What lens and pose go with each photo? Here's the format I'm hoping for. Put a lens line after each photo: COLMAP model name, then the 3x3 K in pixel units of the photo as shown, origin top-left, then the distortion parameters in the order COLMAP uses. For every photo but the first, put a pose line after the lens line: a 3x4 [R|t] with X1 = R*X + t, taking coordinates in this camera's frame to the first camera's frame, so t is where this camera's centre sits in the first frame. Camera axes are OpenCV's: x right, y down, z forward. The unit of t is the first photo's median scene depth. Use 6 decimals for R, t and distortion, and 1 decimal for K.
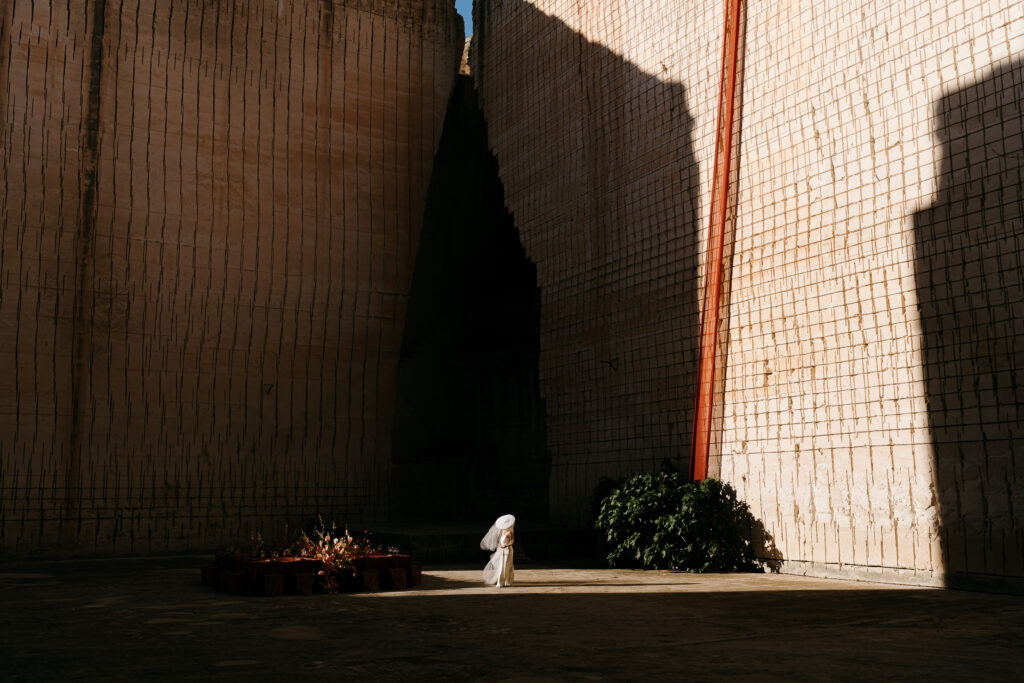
lens RADIAL K [[996.6, 0, 533.2], [0, 996.6, 342.0], [0, 0, 1]] dist [-0.020011, 0.005565]
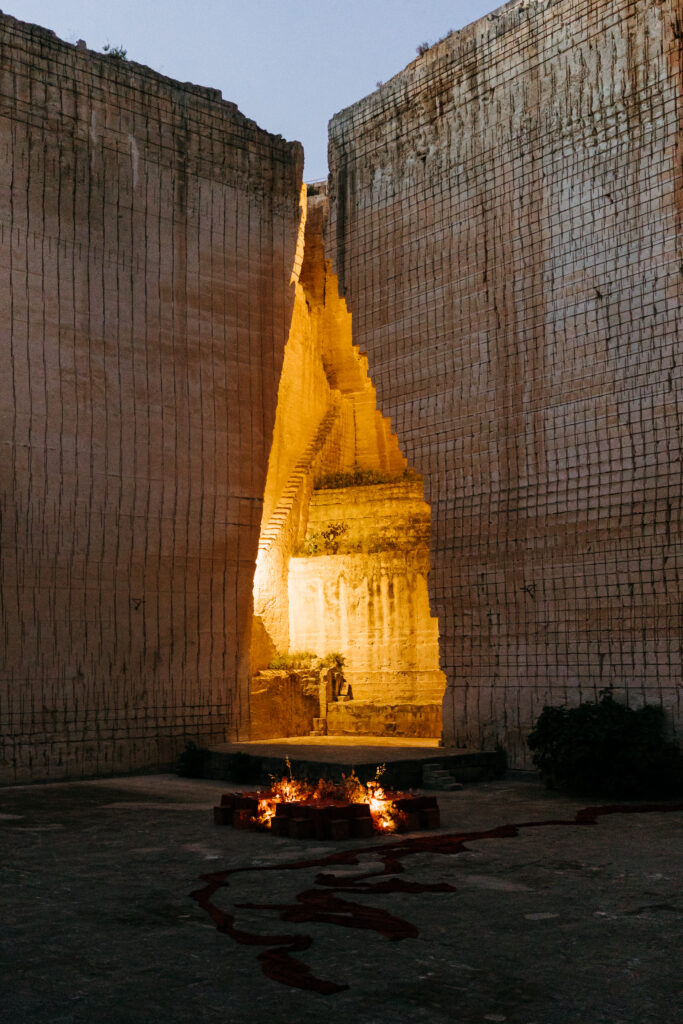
lens RADIAL K [[1190.5, 0, 318.3], [0, 1190.5, 601.7], [0, 0, 1]] dist [-0.008783, -0.024282]
pose [[0.988871, 0.004983, 0.148695, -0.265747], [-0.019789, 0.994964, 0.098263, -0.068908], [-0.147457, -0.100112, 0.983989, -0.127369]]
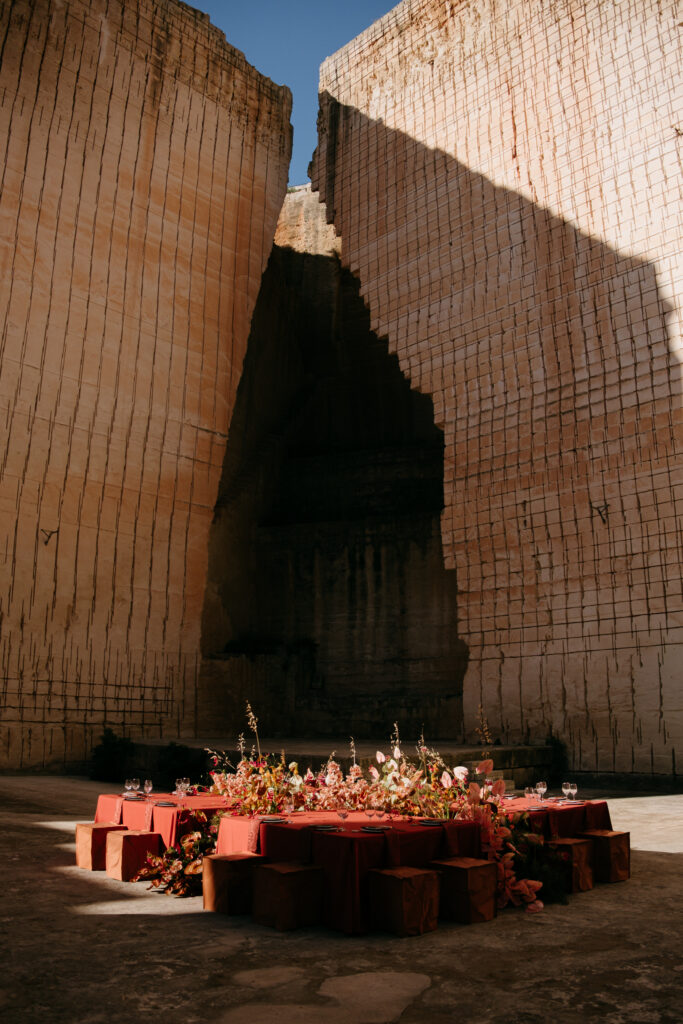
lens RADIAL K [[845.3, 0, 345.7], [0, 845.3, 537.9], [0, 0, 1]] dist [-0.194689, 0.102104]
pose [[0.970173, 0.067227, 0.232907, -0.200723], [-0.051442, 0.995990, -0.073201, 0.079720], [-0.236894, 0.059036, 0.969740, 0.405489]]
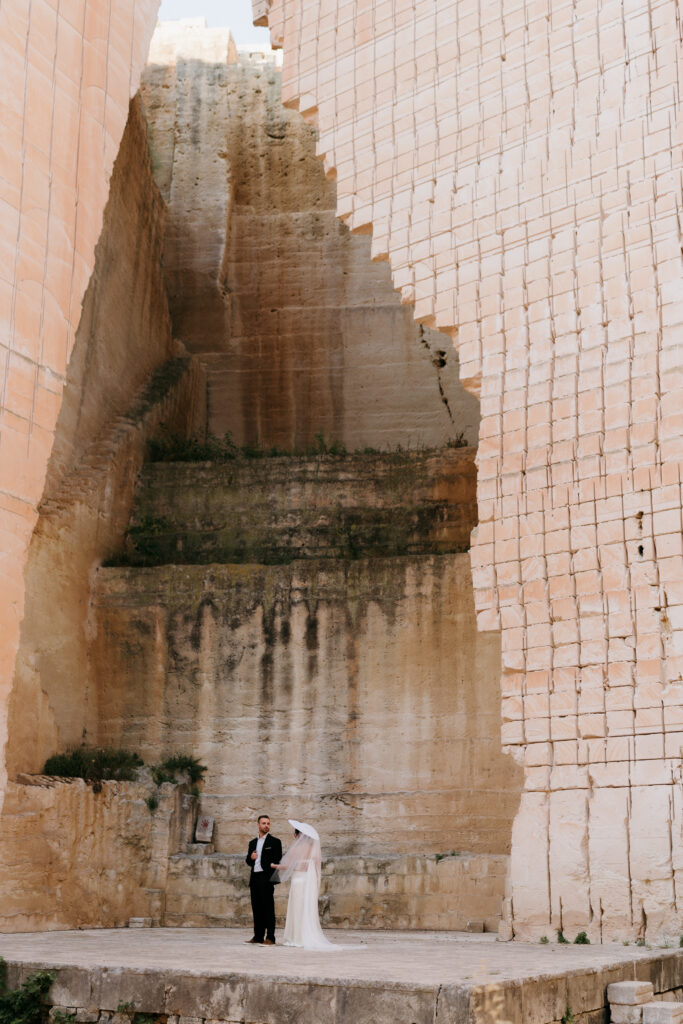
lens RADIAL K [[1049.9, 0, 410.1], [0, 1049.9, 733.2], [0, 0, 1]] dist [-0.009130, 0.005684]
pose [[0.878017, 0.089086, 0.470266, -0.210854], [-0.085688, 0.995909, -0.028677, 0.109616], [-0.470897, -0.015117, 0.882059, 0.607869]]
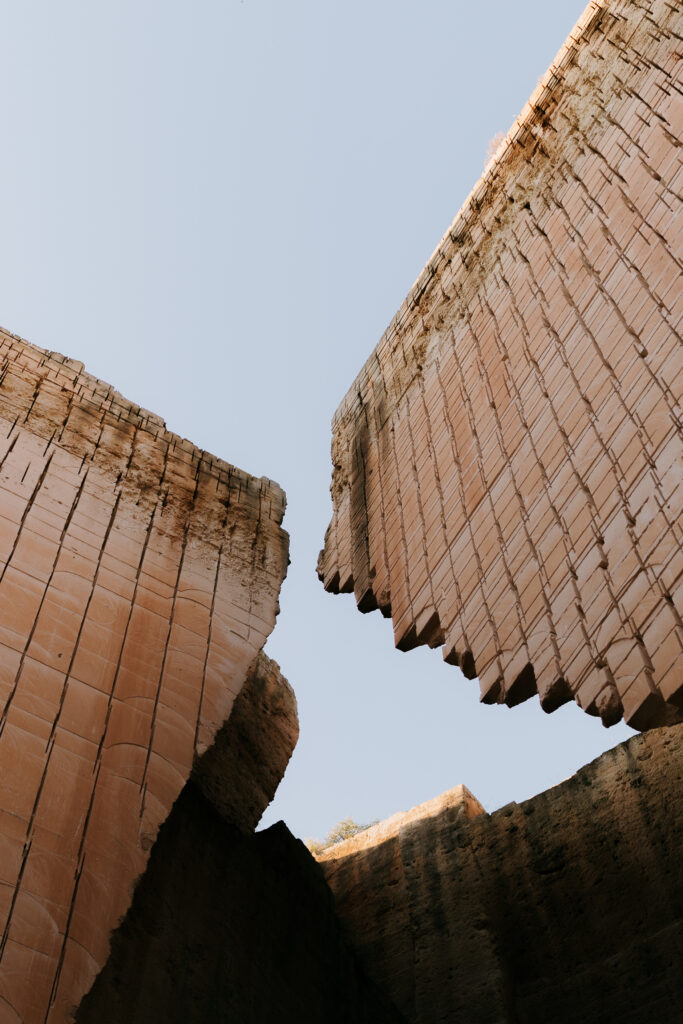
lens RADIAL K [[1495.0, 0, 341.5], [0, 1495.0, 512.0], [0, 0, 1]] dist [0.012306, 0.057963]
pose [[0.999868, -0.015455, -0.005053, -0.063613], [0.004579, 0.565800, -0.824529, 0.141017], [0.015602, 0.824397, 0.565796, 0.809390]]
